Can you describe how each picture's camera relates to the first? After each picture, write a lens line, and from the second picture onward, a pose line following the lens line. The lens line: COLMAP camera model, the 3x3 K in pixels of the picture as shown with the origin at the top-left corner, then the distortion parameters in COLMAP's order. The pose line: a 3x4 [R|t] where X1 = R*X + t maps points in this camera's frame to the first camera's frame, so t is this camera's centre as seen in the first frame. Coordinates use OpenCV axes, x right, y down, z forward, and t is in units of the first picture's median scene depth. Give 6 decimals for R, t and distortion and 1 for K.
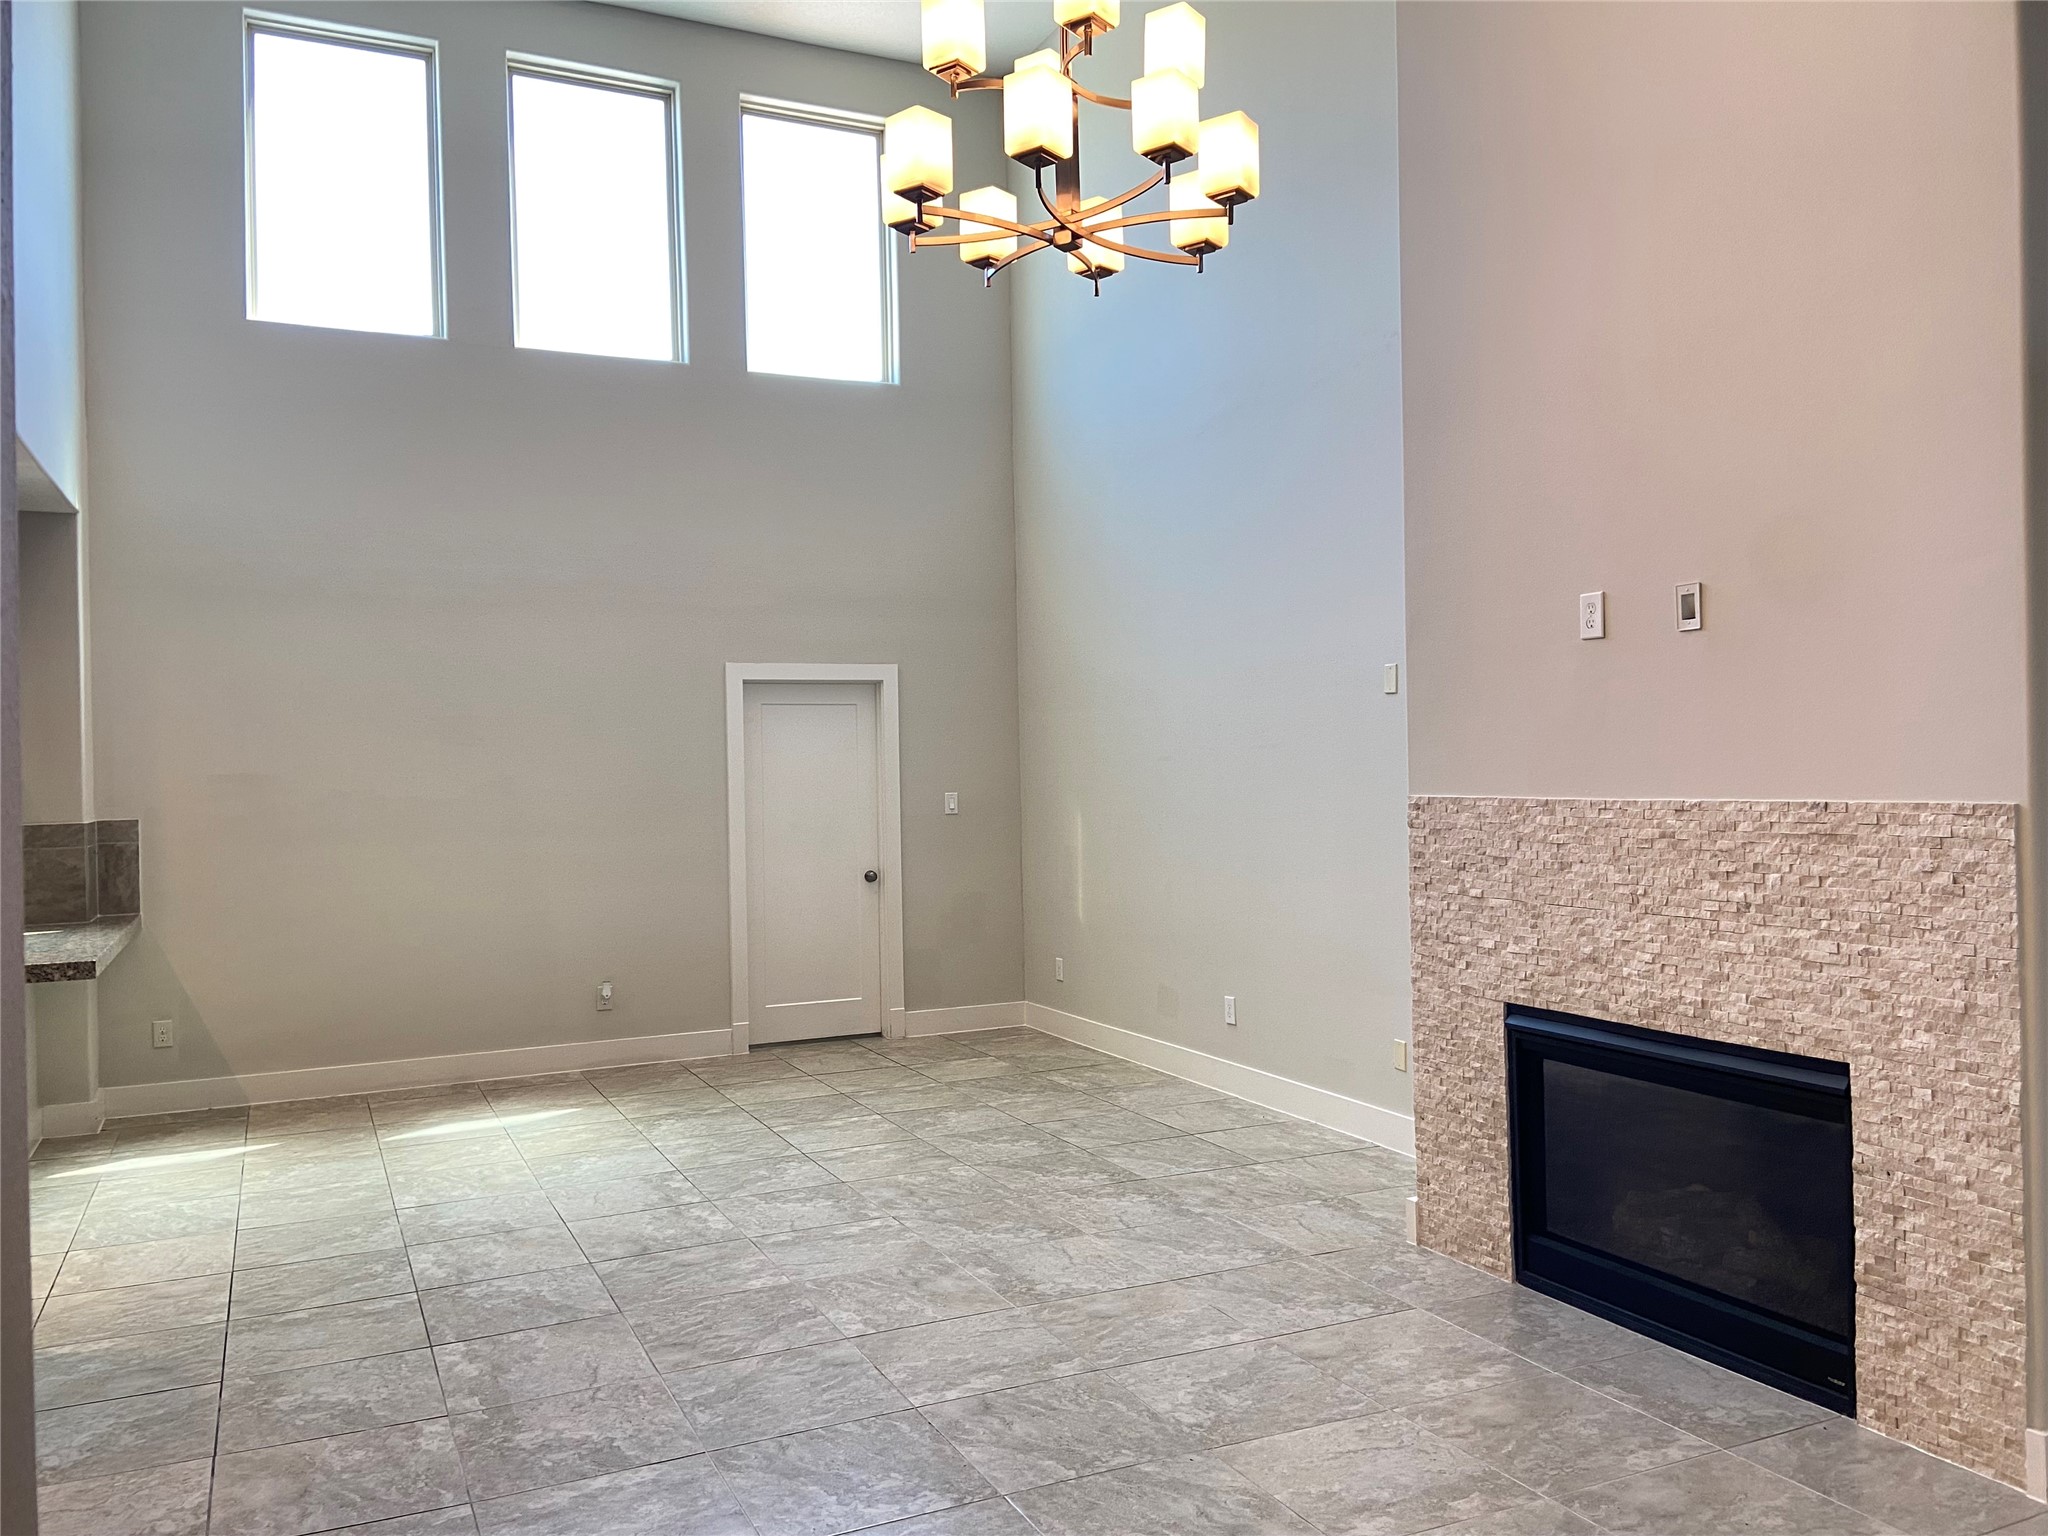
lens RADIAL K [[1537.7, 0, 1001.4], [0, 1537.7, 765.8], [0, 0, 1]] dist [0.133068, -0.158267]
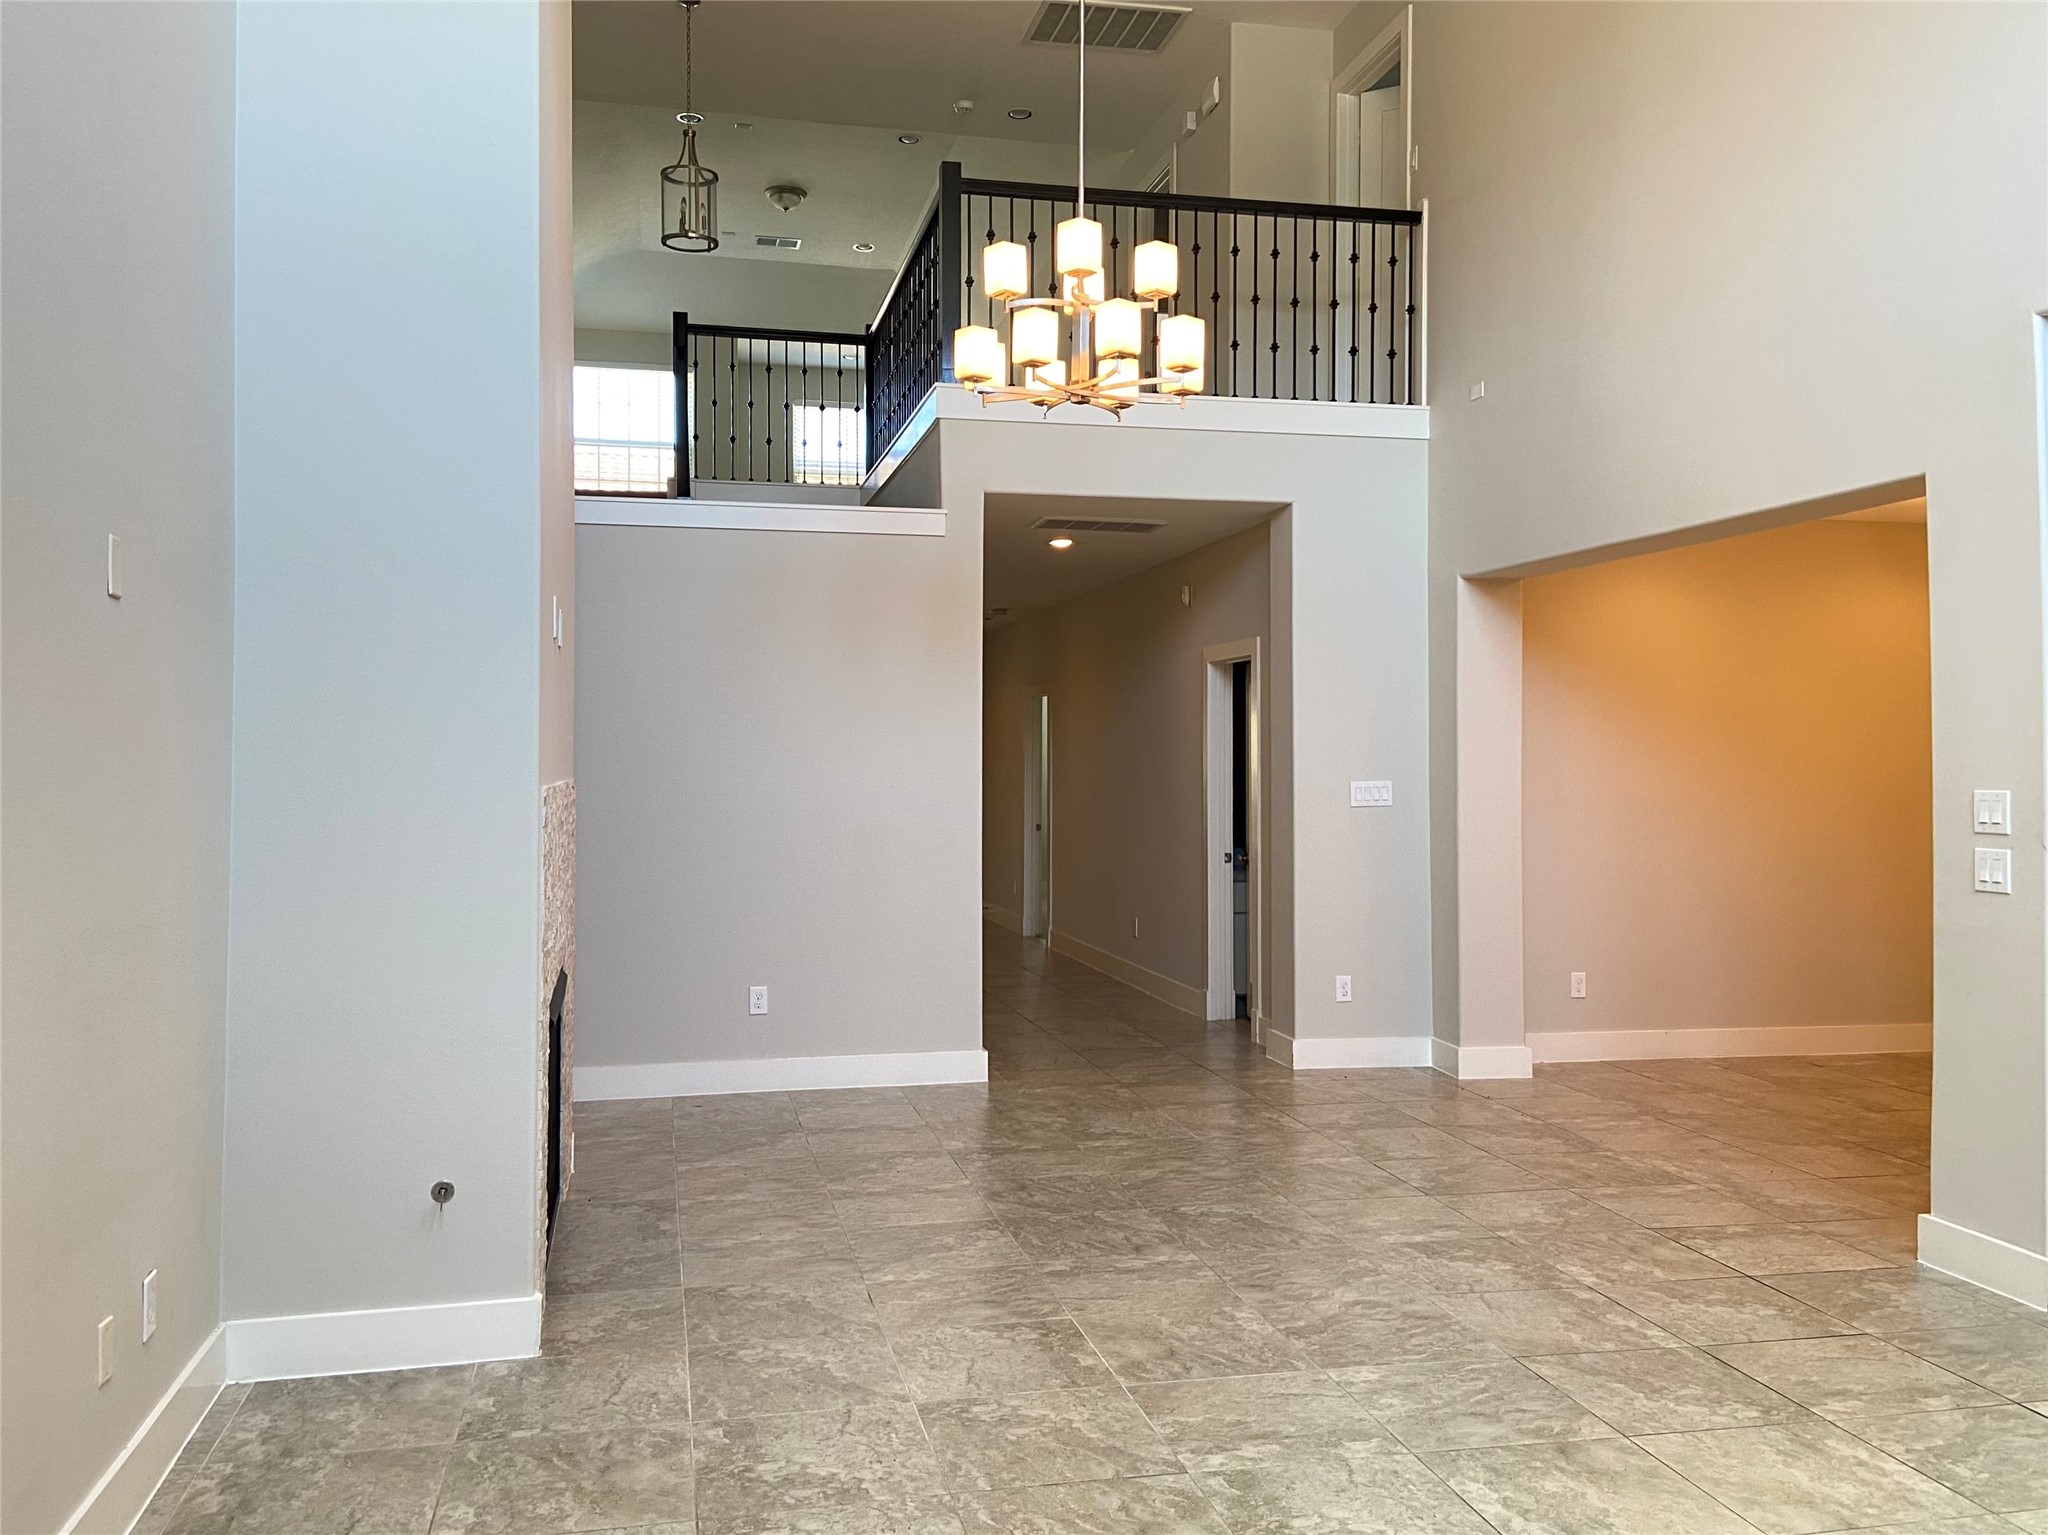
lens RADIAL K [[1537.7, 0, 1001.4], [0, 1537.7, 765.3], [0, 0, 1]] dist [0.133068, -0.158267]
pose [[-0.970808, 0.017159, 0.239242, -0.177548], [0.016506, 0.999853, -0.004733, 0.015563], [-0.239288, -0.000646, -0.970948, 1.890610]]
